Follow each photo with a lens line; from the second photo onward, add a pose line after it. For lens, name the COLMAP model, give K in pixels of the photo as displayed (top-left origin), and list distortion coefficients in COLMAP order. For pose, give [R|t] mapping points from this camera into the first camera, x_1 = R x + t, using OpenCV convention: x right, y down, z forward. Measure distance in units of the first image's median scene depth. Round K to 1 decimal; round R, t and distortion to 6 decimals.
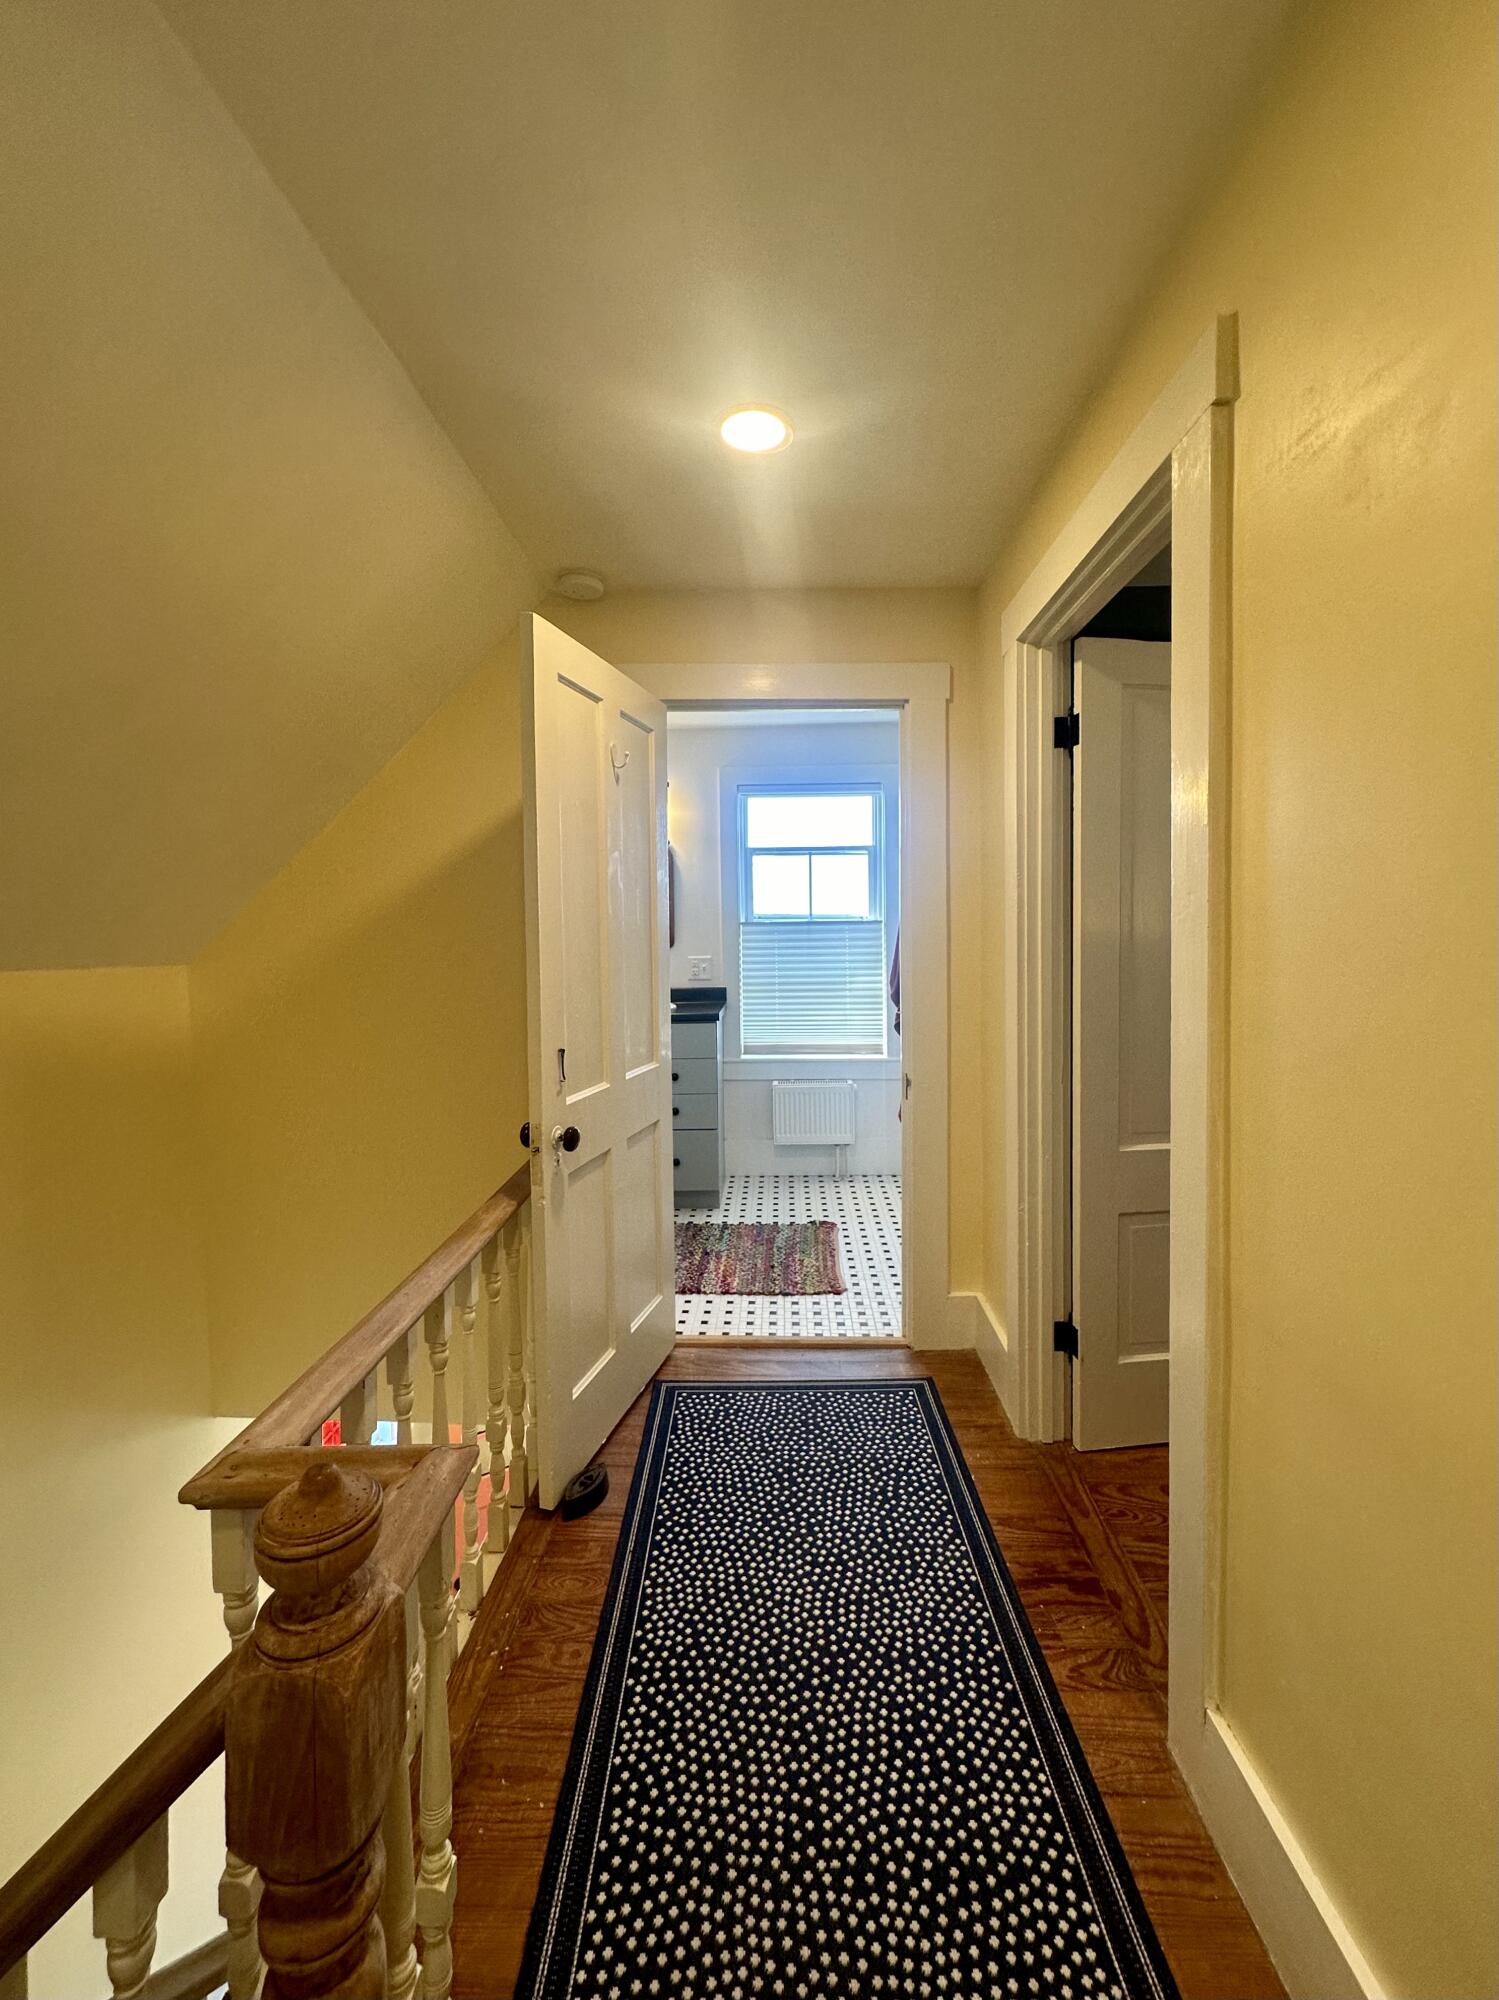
lens RADIAL K [[826.5, 0, 754.1], [0, 826.5, 1008.2], [0, 0, 1]] dist [0.000531, 0.000584]
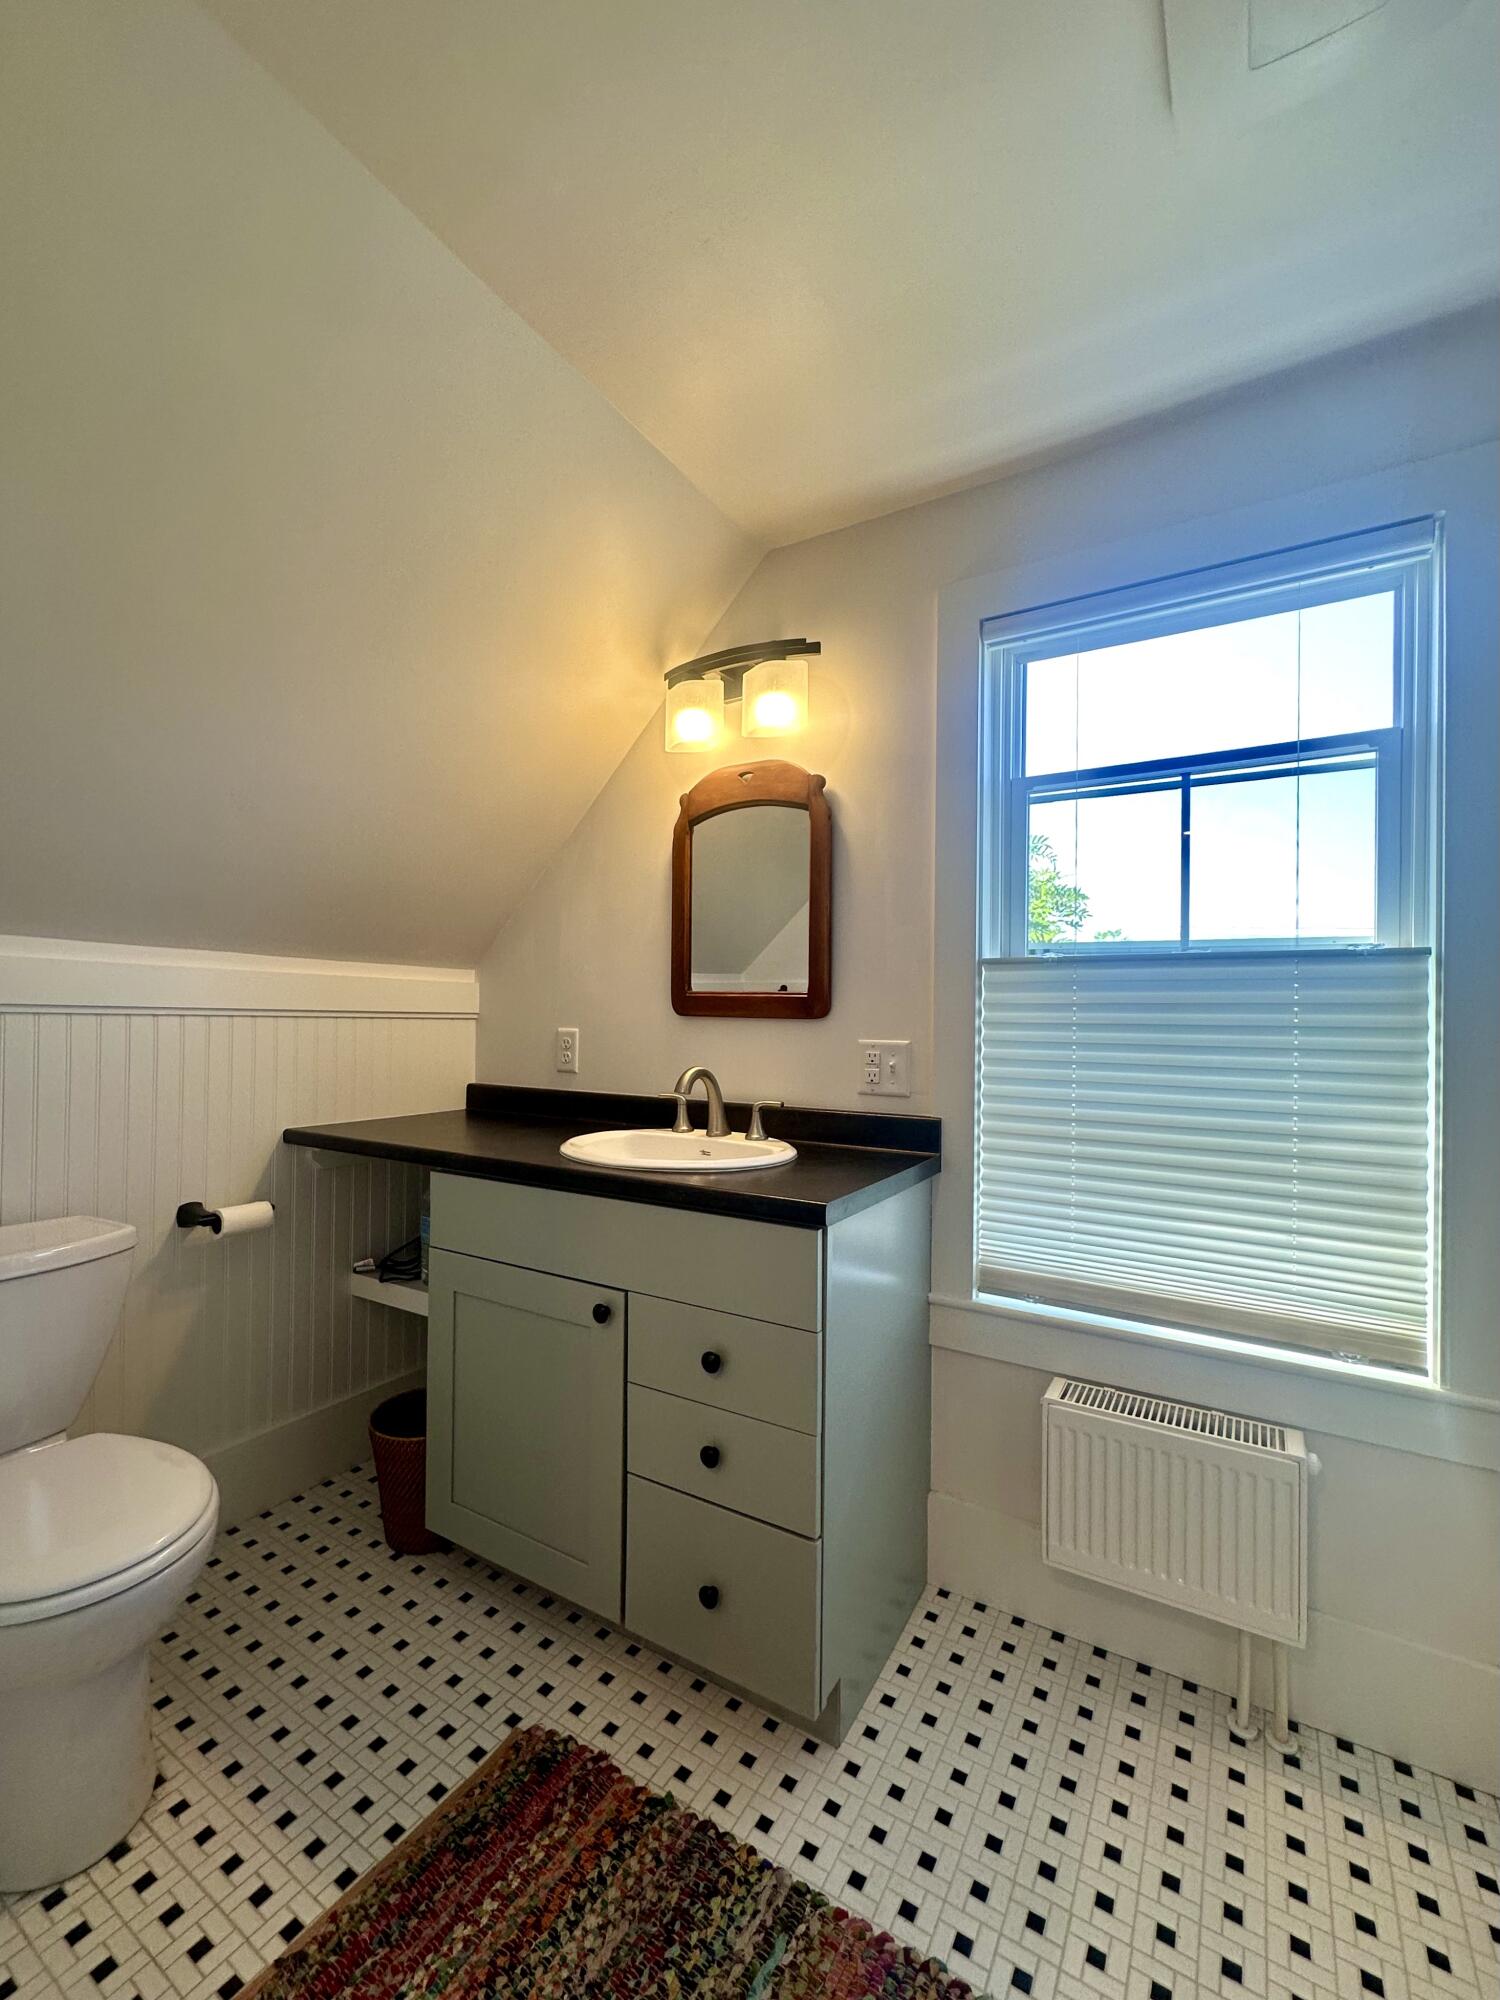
lens RADIAL K [[826.5, 0, 754.6], [0, 826.5, 1008.2], [0, 0, 1]] dist [0.000531, 0.000584]
pose [[0.865807, 0.025788, -0.499712, 0.089524], [-0.066081, 0.995817, -0.063102, -0.047548], [0.495995, 0.087656, 0.863890, 0.593102]]
